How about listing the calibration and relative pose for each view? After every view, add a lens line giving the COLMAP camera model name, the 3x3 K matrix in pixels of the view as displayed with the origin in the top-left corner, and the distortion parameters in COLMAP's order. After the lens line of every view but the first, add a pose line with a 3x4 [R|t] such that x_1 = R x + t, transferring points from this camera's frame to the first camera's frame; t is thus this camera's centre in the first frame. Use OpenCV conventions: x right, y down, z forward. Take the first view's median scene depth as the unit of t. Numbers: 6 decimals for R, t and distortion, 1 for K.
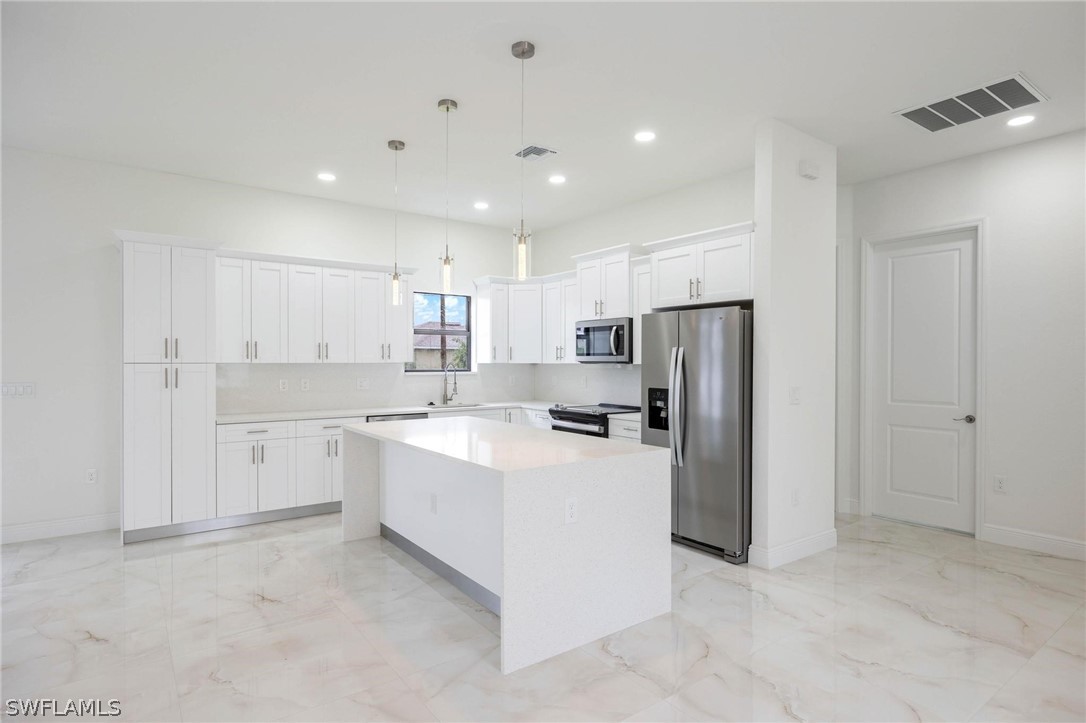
lens RADIAL K [[574.9, 0, 546.0], [0, 574.9, 363.8], [0, 0, 1]] dist [-0.005108, -0.001195]
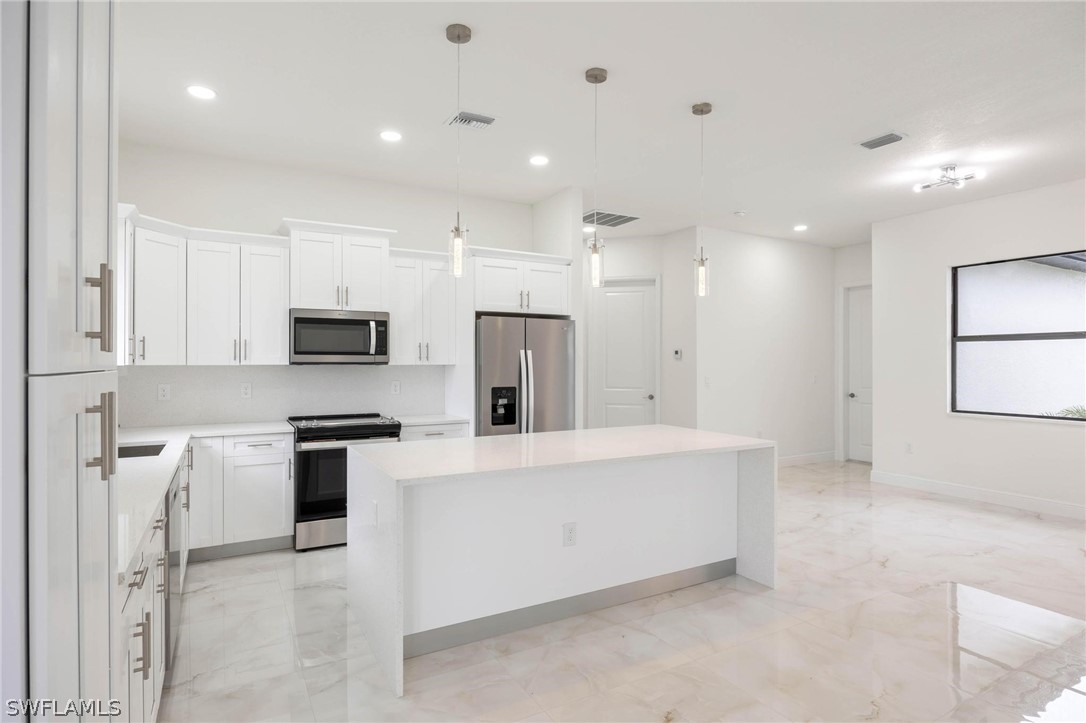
lens RADIAL K [[574.2, 0, 546.5], [0, 574.2, 361.0], [0, 0, 1]] dist [-0.003932, -0.001013]
pose [[0.117959, 0.001089, 0.993018, -0.782614], [0.003827, 0.999991, -0.001551, -0.003843], [-0.993011, 0.003983, 0.117954, 0.716718]]
